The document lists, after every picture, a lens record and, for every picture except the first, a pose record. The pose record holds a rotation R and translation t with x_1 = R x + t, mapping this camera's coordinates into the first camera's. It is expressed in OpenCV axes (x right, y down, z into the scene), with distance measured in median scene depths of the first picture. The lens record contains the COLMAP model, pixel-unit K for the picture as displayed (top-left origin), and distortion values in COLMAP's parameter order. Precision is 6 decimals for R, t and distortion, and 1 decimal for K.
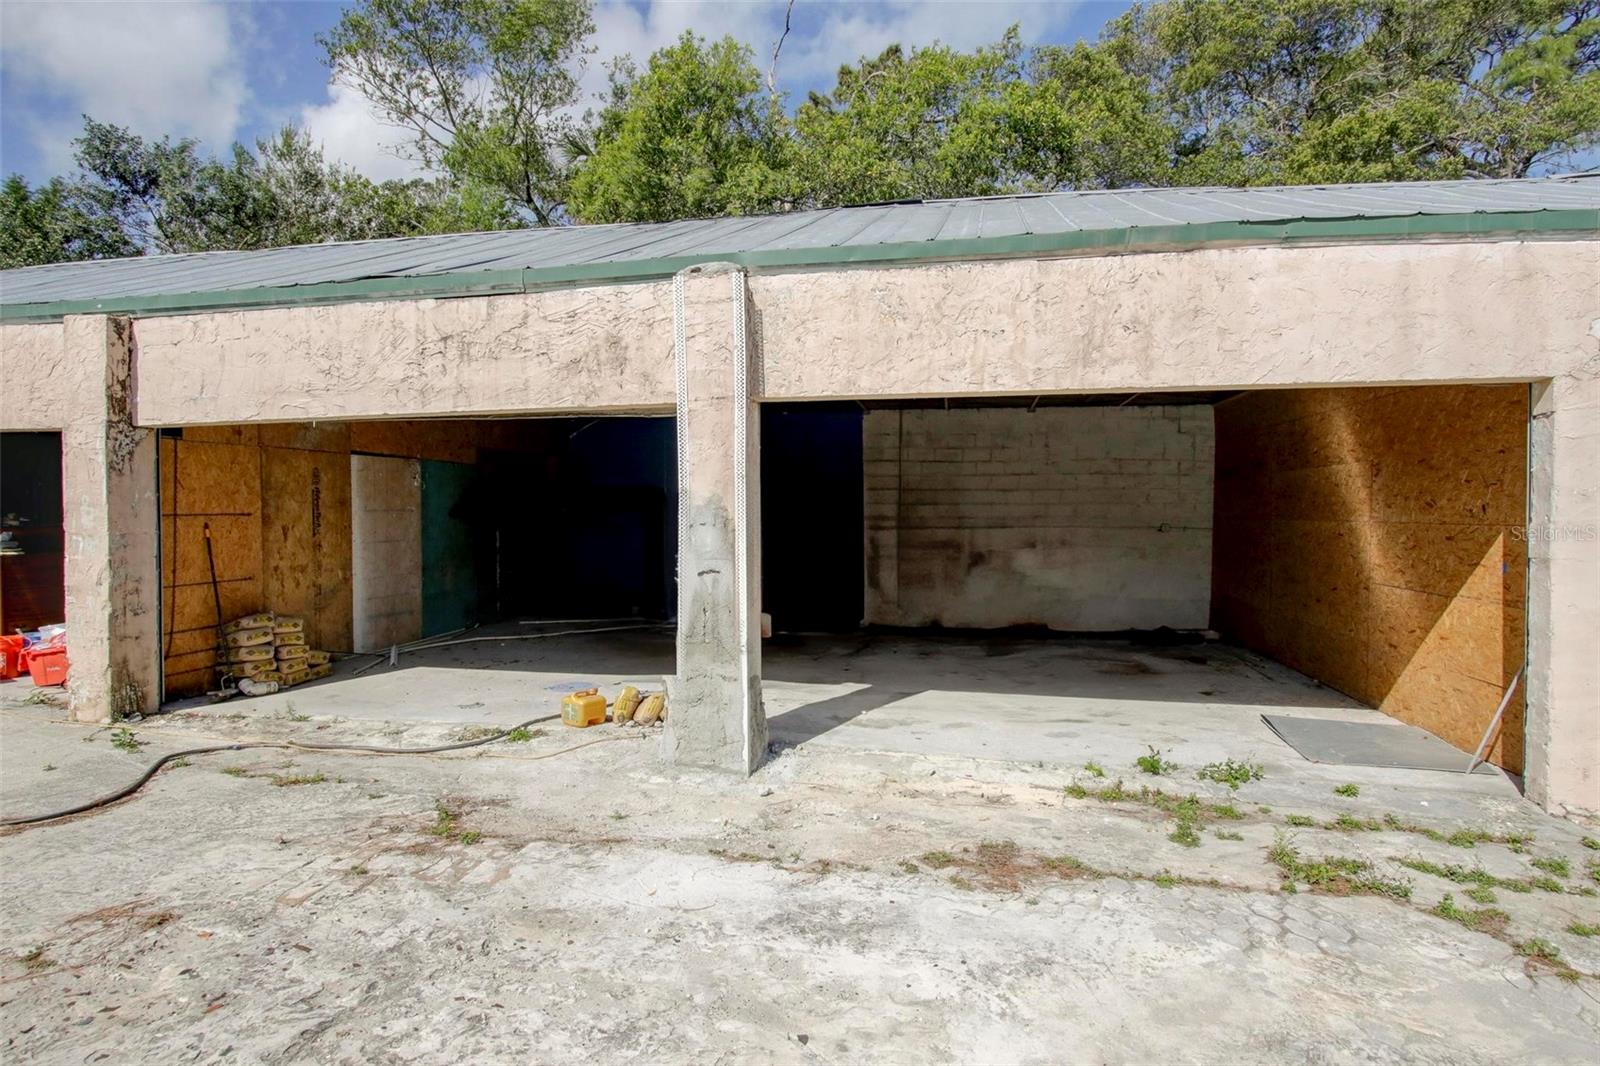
lens RADIAL K [[888.6, 0, 800.1], [0, 888.6, 532.5], [0, 0, 1]] dist [-0.001702, -0.000256]
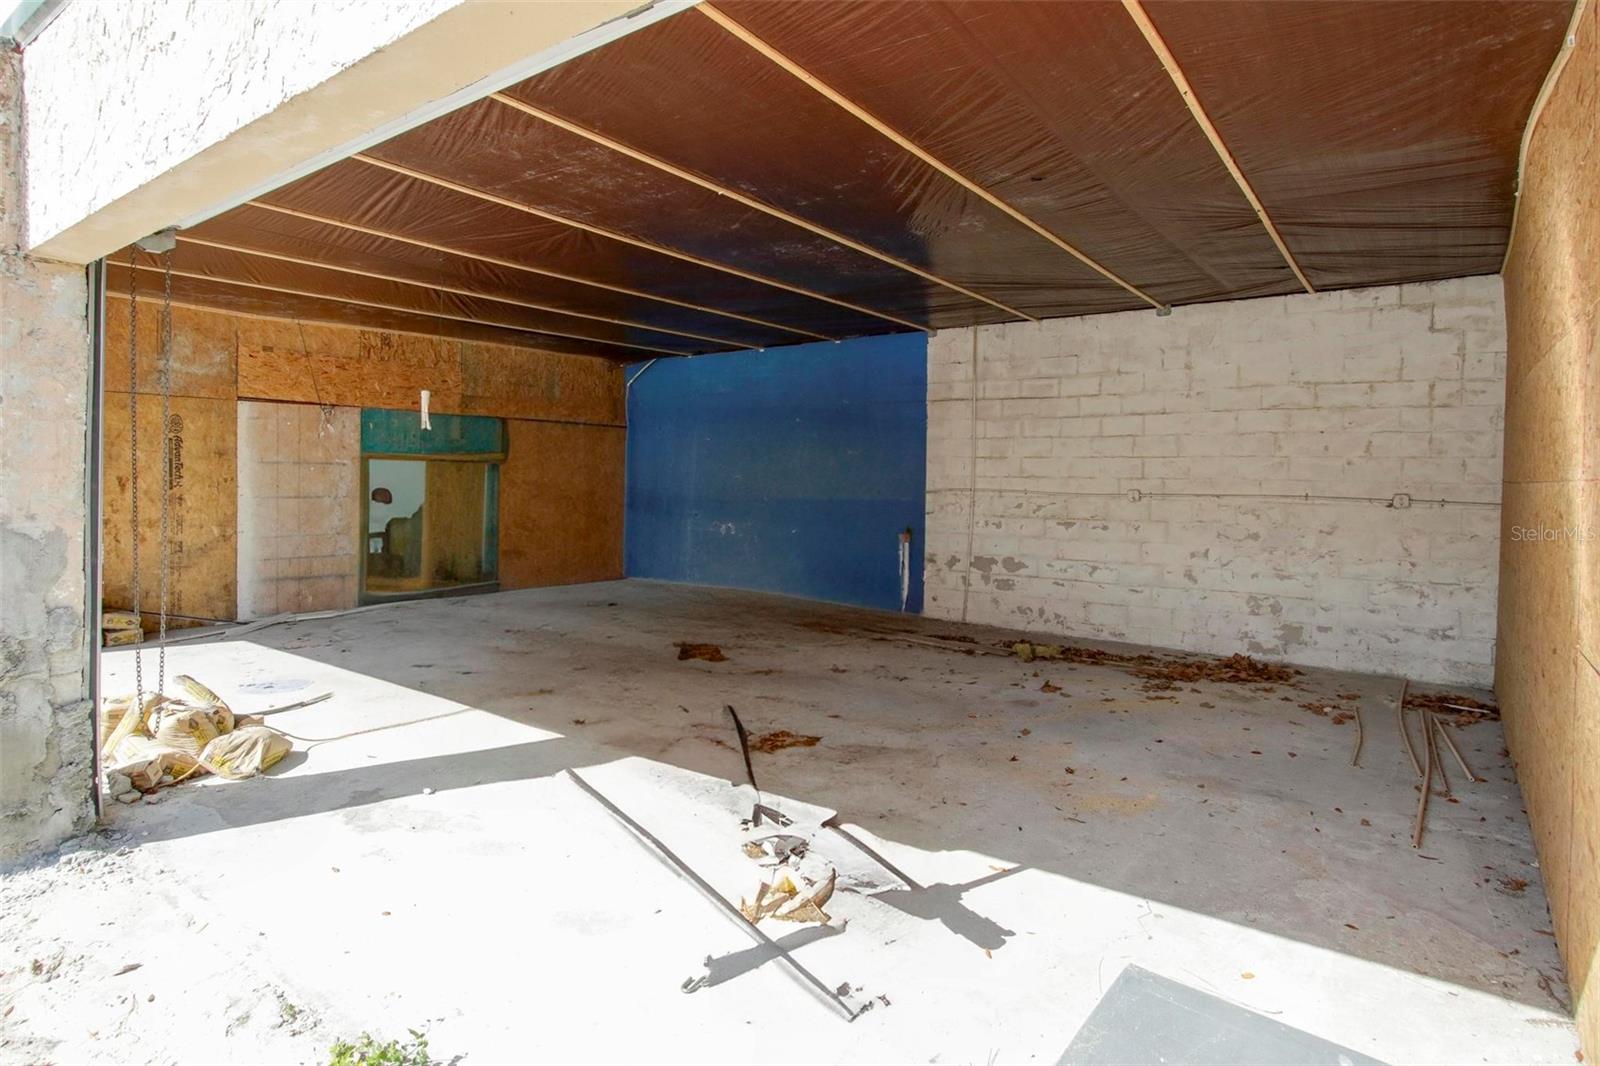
lens RADIAL K [[888.6, 0, 805.1], [0, 888.6, 489.8], [0, 0, 1]] dist [-0.001702, -0.000256]
pose [[0.896690, 0.014672, -0.442416, 0.383275], [-0.020496, 0.999755, -0.008386, -0.000401], [0.442185, 0.016587, 0.896771, 0.393240]]
